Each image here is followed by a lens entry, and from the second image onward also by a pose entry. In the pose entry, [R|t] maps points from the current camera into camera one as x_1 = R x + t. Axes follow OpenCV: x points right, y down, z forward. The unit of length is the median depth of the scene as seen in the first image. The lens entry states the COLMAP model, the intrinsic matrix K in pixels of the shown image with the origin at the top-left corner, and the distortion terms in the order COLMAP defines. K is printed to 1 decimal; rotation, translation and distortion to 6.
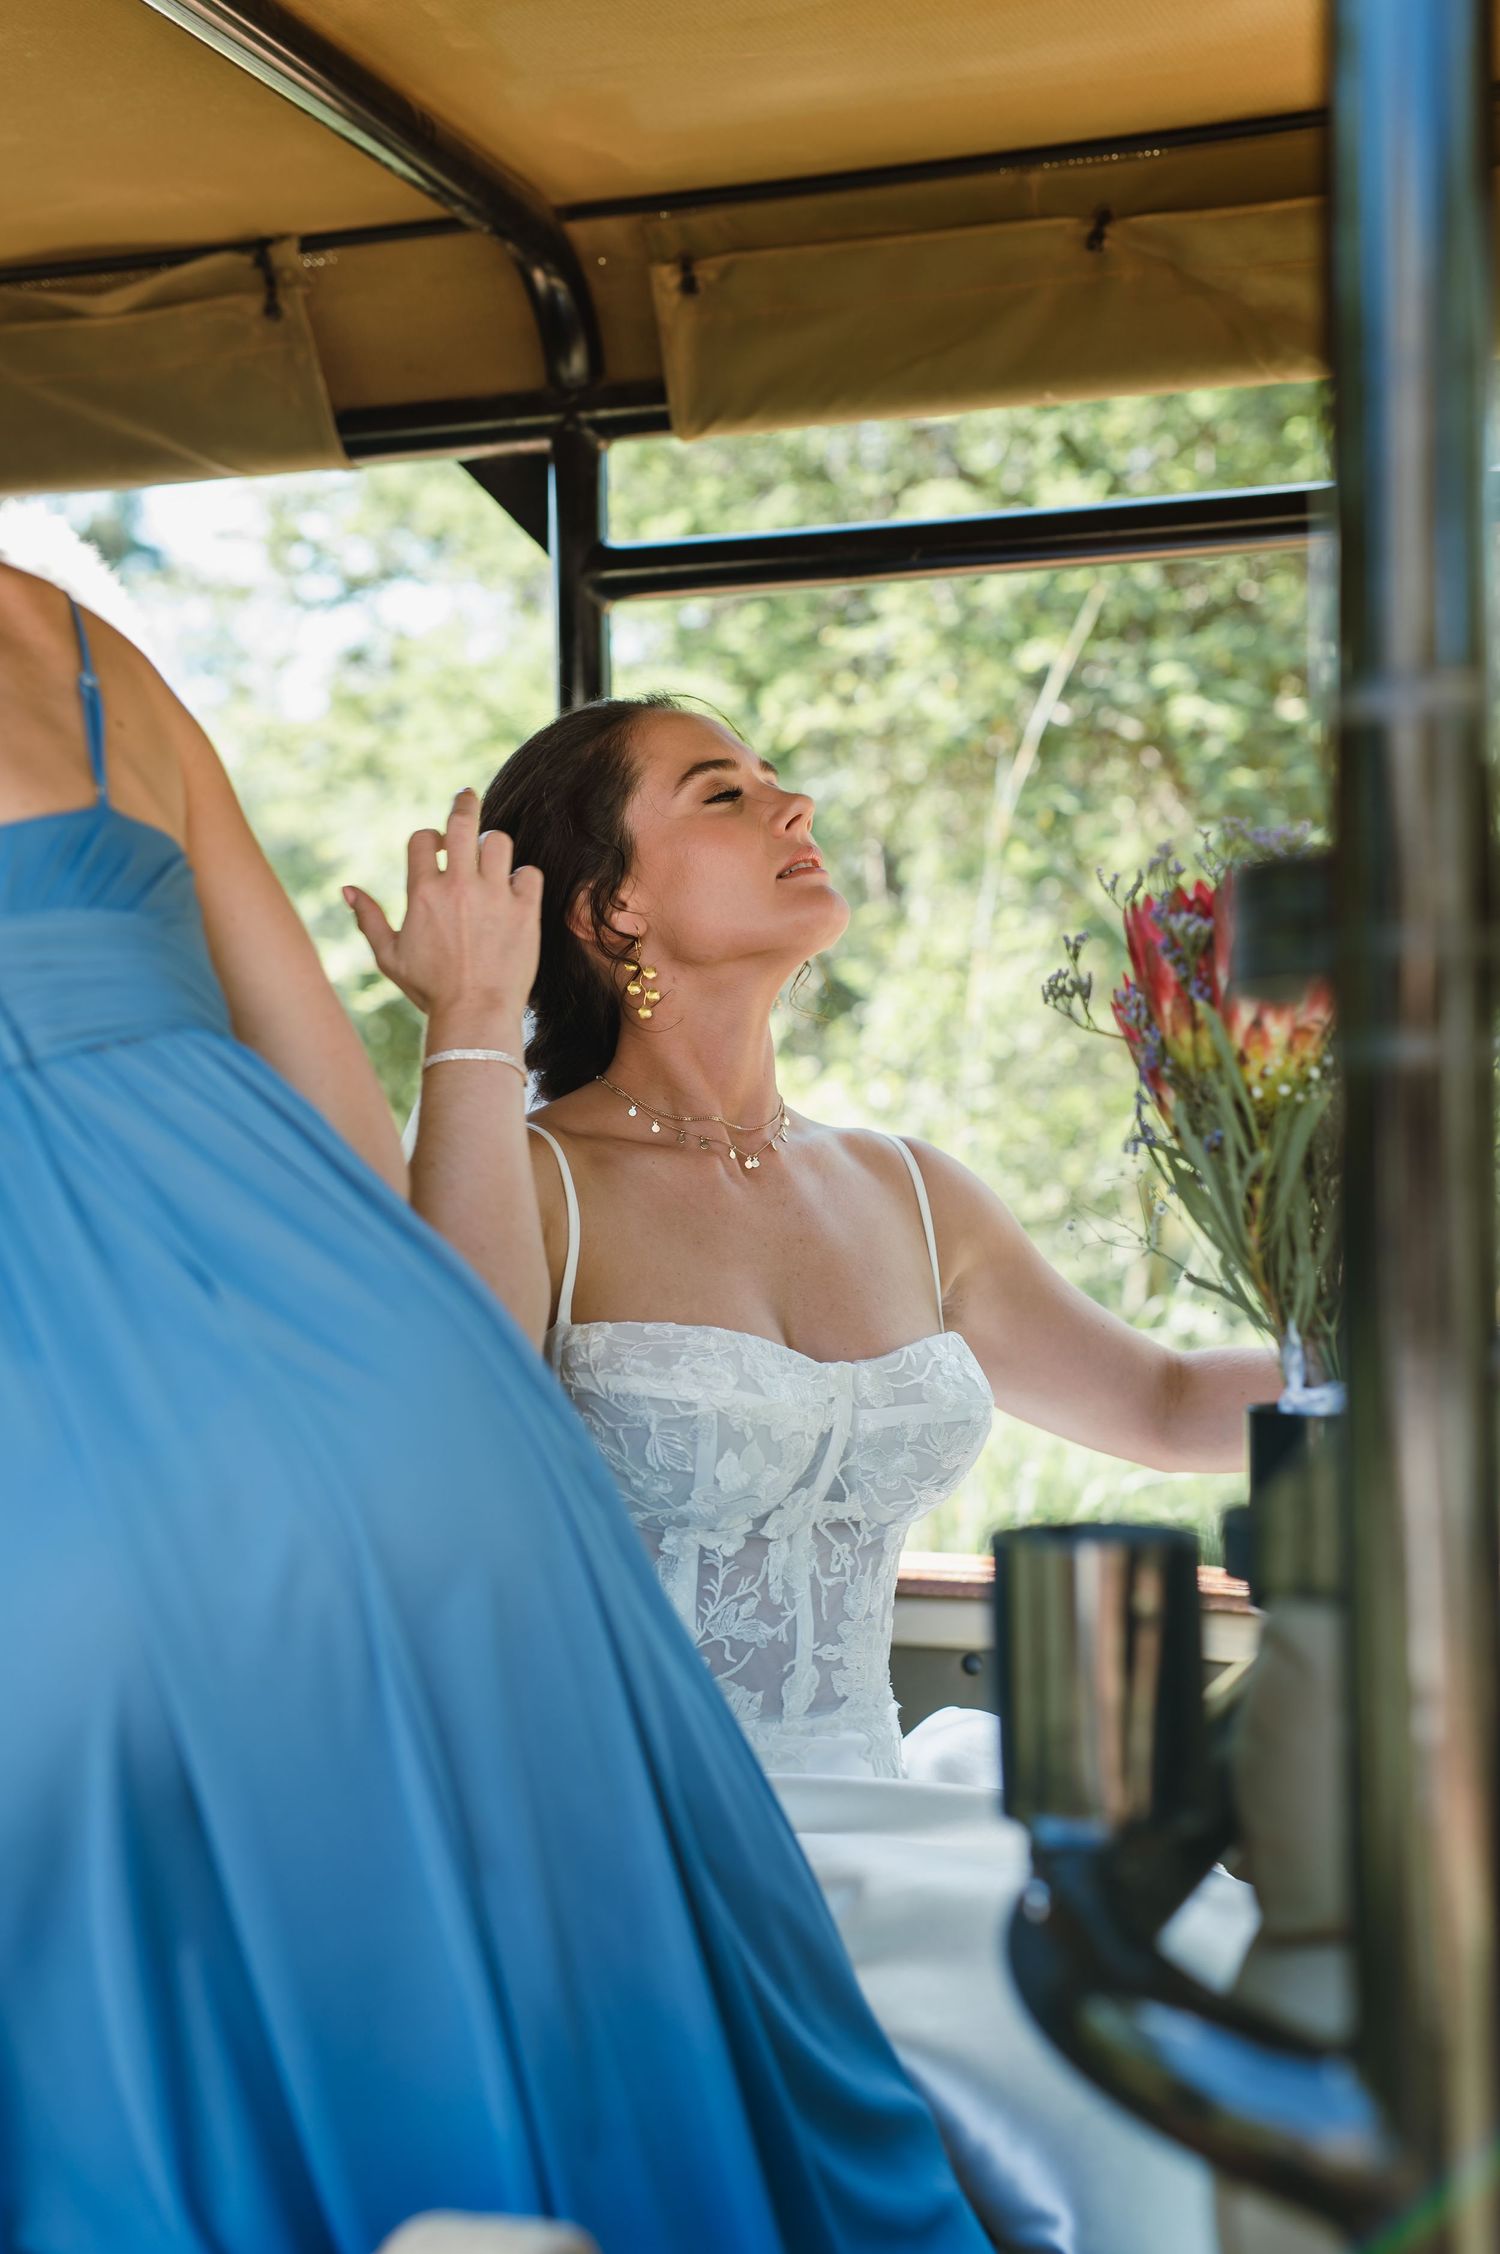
lens RADIAL K [[3167.5, 0, 748.6], [0, 3167.5, 1215.6], [0, 0, 1]] dist [-0.023425, 0.779168]
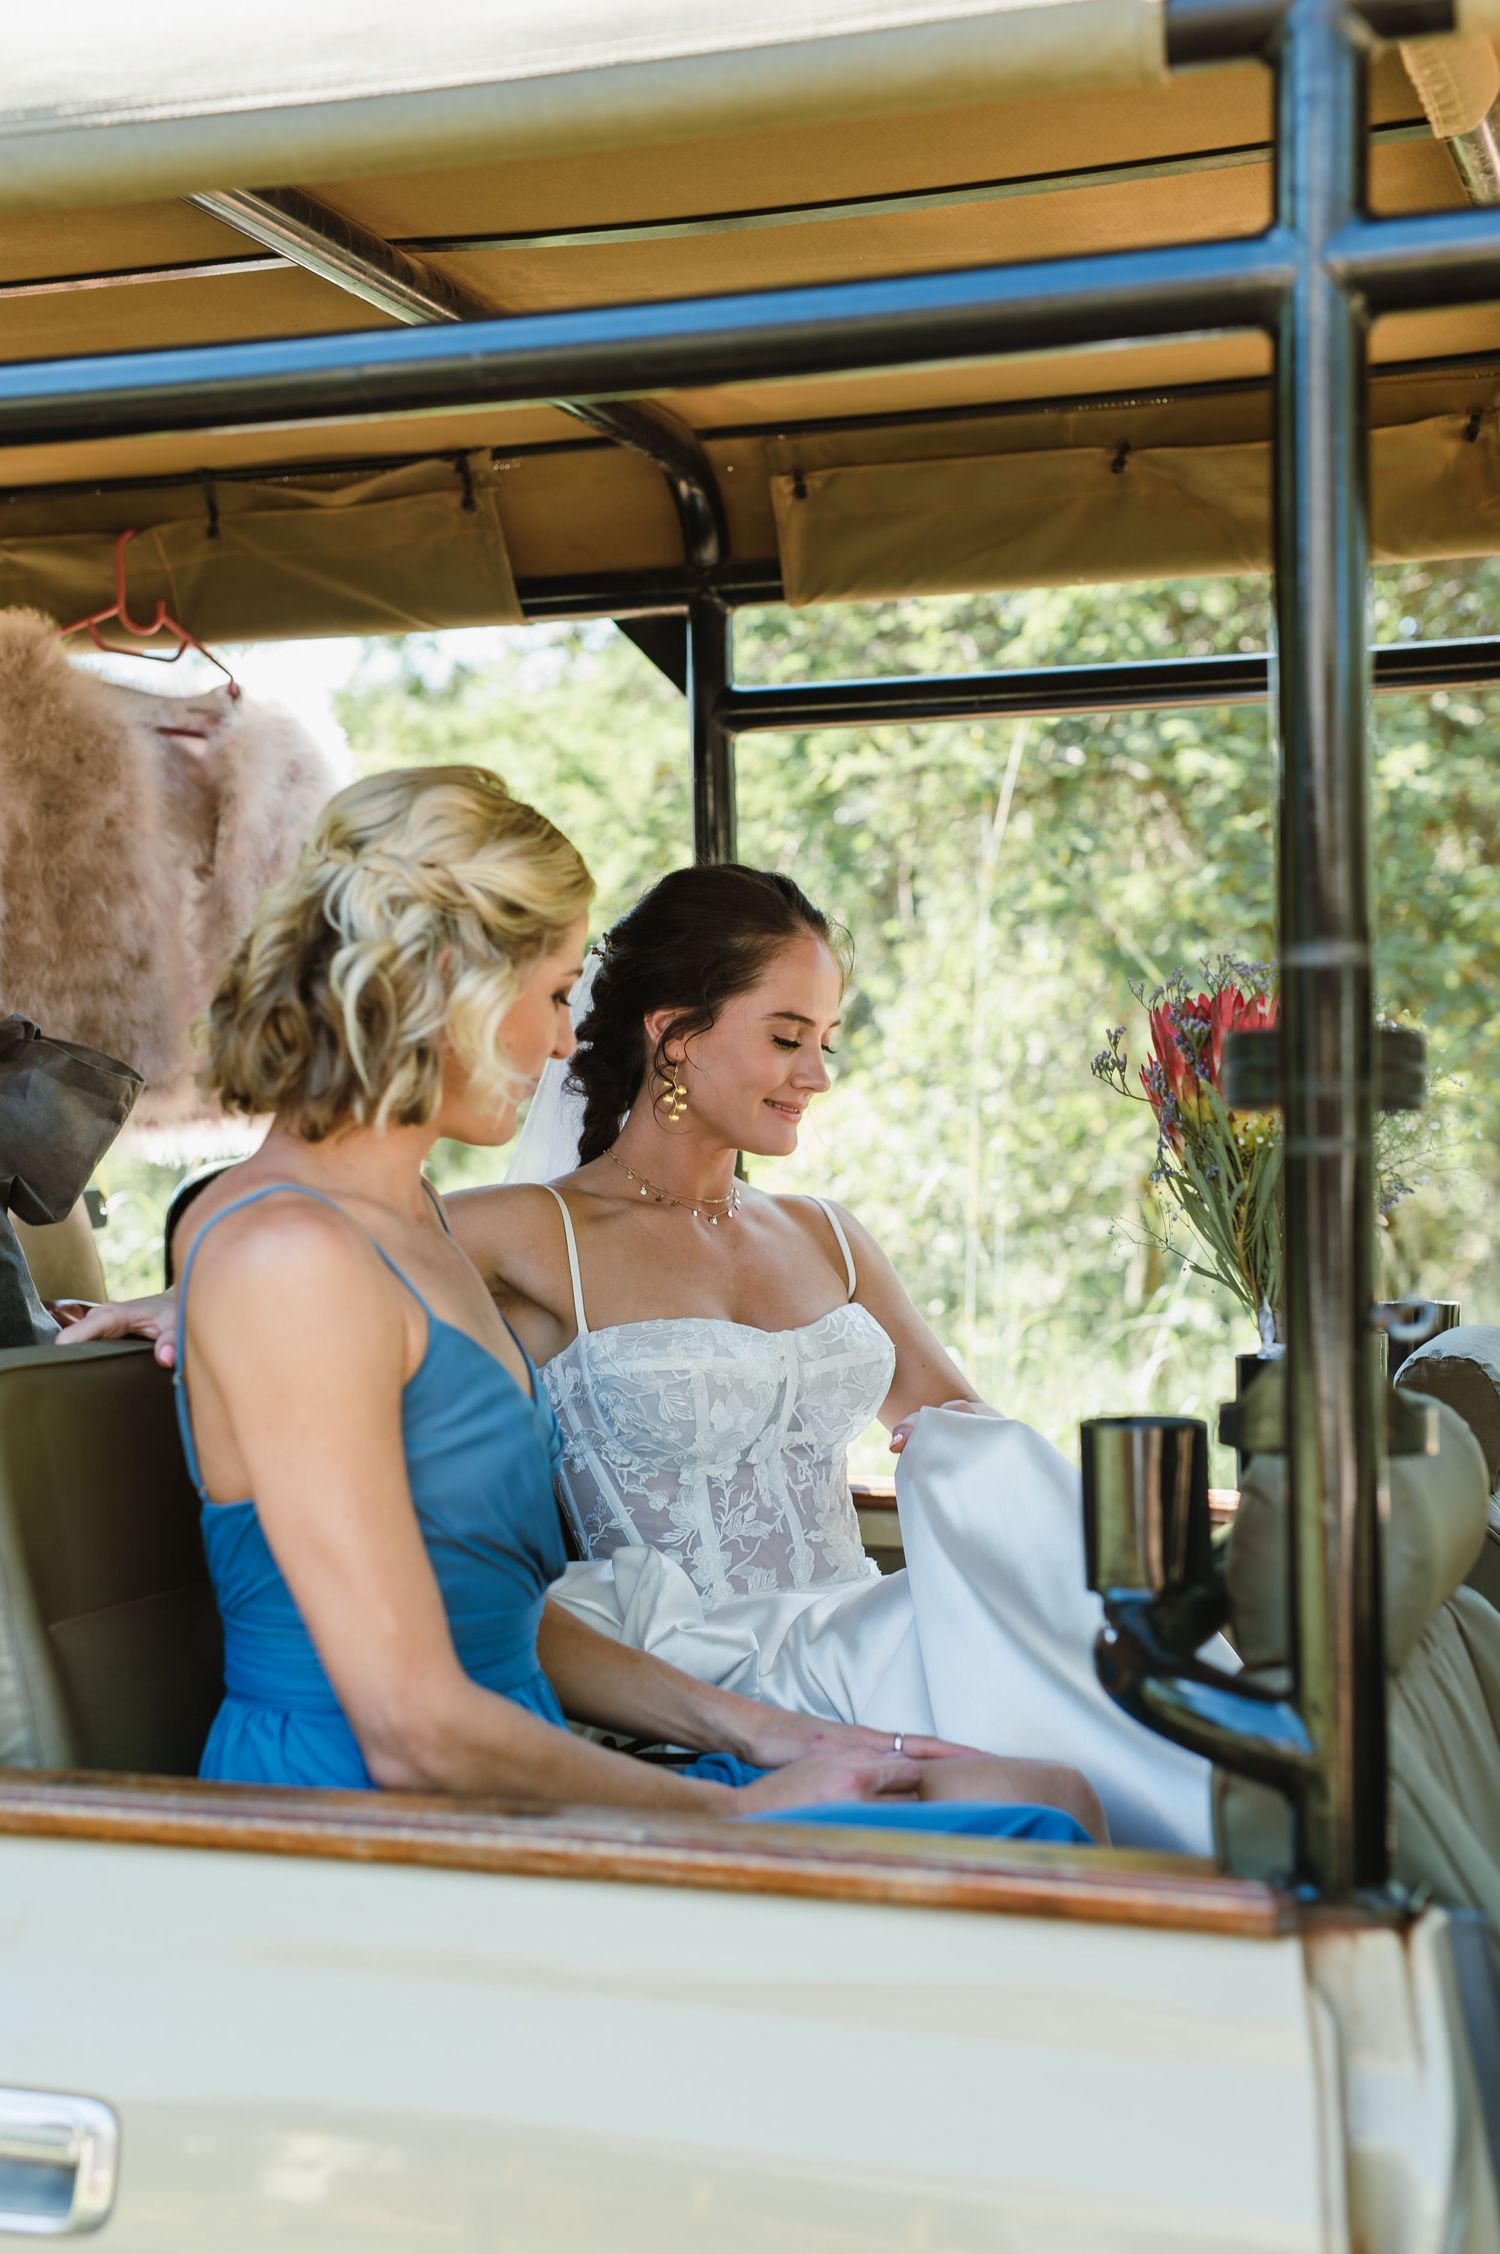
lens RADIAL K [[3151.1, 0, 788.8], [0, 3151.1, 1125.6], [0, 0, 1]] dist [0.067209, 0.593008]
pose [[0.999899, 0.003230, 0.013868, -0.040738], [-0.002865, 0.999652, -0.026230, -0.004155], [-0.013948, 0.026187, 0.999560, -0.269194]]
